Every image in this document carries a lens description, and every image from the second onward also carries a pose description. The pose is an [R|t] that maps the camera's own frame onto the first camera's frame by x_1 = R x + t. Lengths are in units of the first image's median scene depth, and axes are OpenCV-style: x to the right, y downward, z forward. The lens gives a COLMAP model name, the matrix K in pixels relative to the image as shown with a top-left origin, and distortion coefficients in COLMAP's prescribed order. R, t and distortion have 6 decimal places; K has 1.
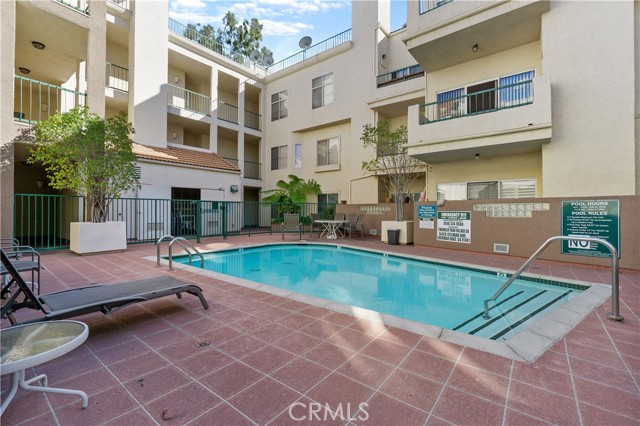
lens RADIAL K [[275.3, 0, 317.8], [0, 275.3, 210.9], [0, 0, 1]] dist [-0.002331, -0.000558]
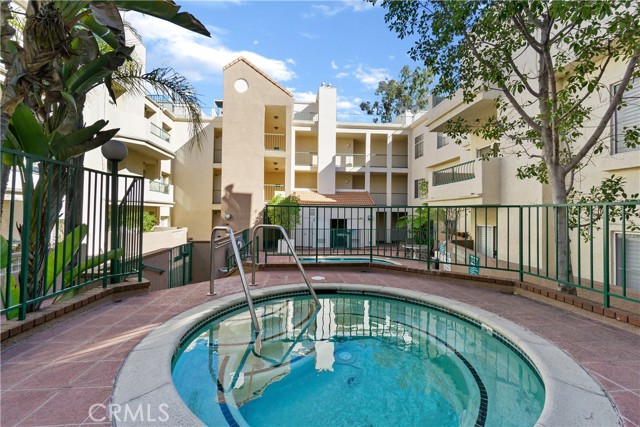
lens RADIAL K [[275.3, 0, 317.8], [0, 275.3, 211.4], [0, 0, 1]] dist [-0.002331, -0.000558]
pose [[0.688923, -0.004487, -0.724821, 0.470338], [-0.010169, 0.999823, -0.015854, -0.075978], [0.724764, 0.018293, 0.688755, -0.177373]]
